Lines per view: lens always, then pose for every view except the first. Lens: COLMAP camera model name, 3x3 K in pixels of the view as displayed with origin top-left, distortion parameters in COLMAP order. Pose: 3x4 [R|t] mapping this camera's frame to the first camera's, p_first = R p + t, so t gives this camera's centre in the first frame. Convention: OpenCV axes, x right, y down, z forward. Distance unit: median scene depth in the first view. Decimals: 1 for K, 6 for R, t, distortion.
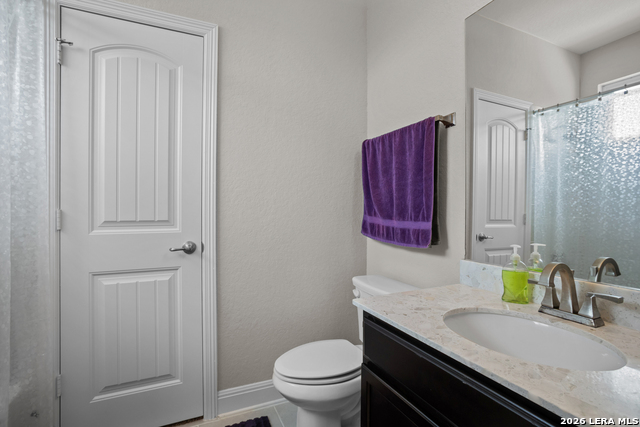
lens RADIAL K [[310.4, 0, 320.8], [0, 310.4, 217.3], [0, 0, 1]] dist [-0.002180, -0.000137]
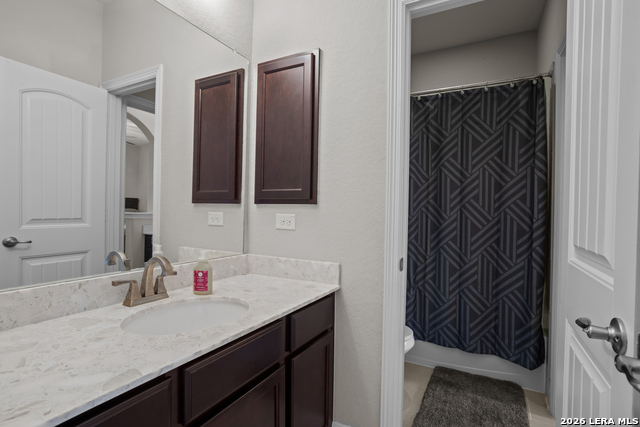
lens RADIAL K [[310.4, 0, 320.3], [0, 310.4, 212.8], [0, 0, 1]] dist [-0.002180, -0.000137]
pose [[0.802123, 0.009204, 0.597088, -0.469774], [-0.015940, 0.999855, 0.006002, -0.041481], [-0.596946, -0.014332, 0.802153, -0.809028]]
